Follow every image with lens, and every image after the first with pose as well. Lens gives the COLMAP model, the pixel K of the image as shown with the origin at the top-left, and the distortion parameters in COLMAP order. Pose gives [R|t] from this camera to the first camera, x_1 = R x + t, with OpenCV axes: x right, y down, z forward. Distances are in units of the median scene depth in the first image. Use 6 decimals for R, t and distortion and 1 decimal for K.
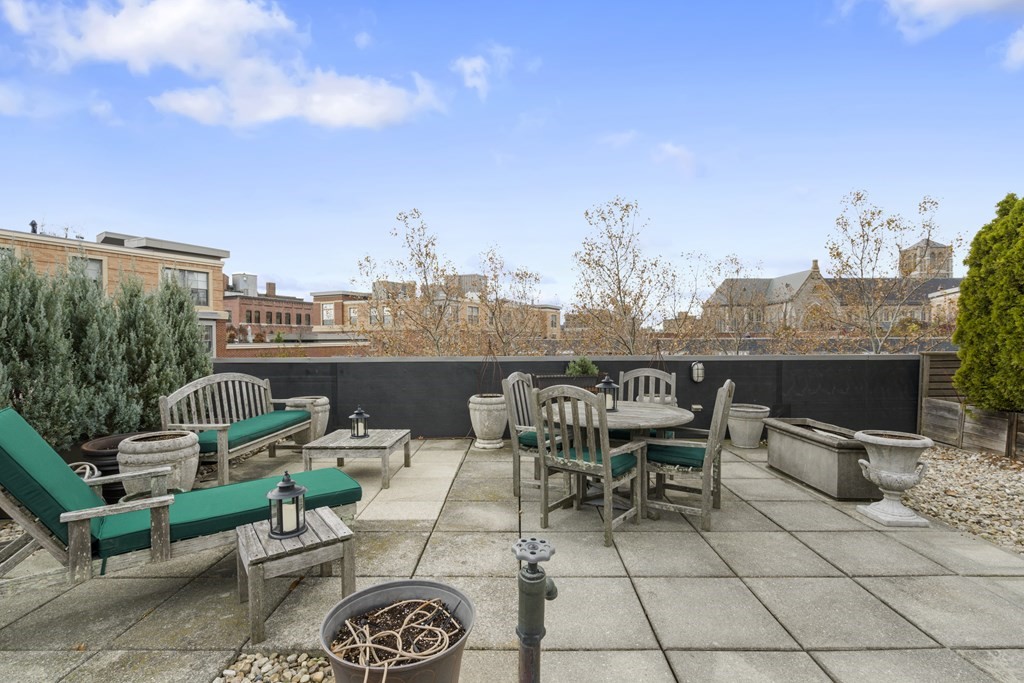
lens RADIAL K [[468.8, 0, 514.3], [0, 468.8, 345.6], [0, 0, 1]] dist [-0.000319, 0.000745]
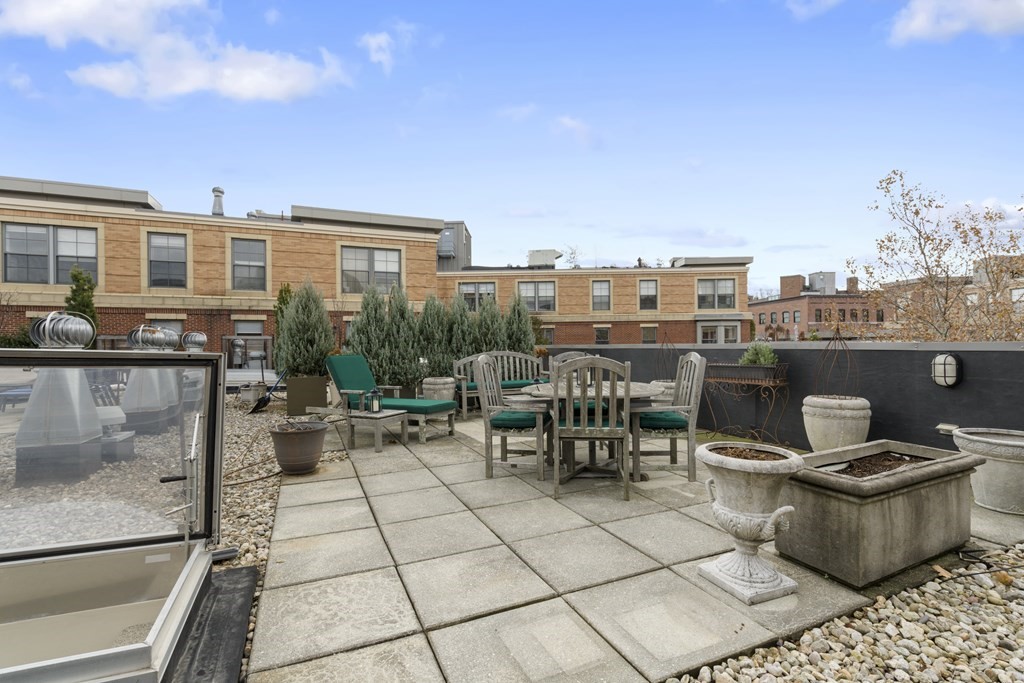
lens RADIAL K [[460.3, 0, 514.4], [0, 460.3, 339.7], [0, 0, 1]] dist [-0.001677, 0.000530]
pose [[0.439122, -0.007305, -0.898398, 0.123898], [-0.003706, 0.999944, -0.009942, 0.004618], [0.898420, 0.007695, 0.439070, 0.043985]]
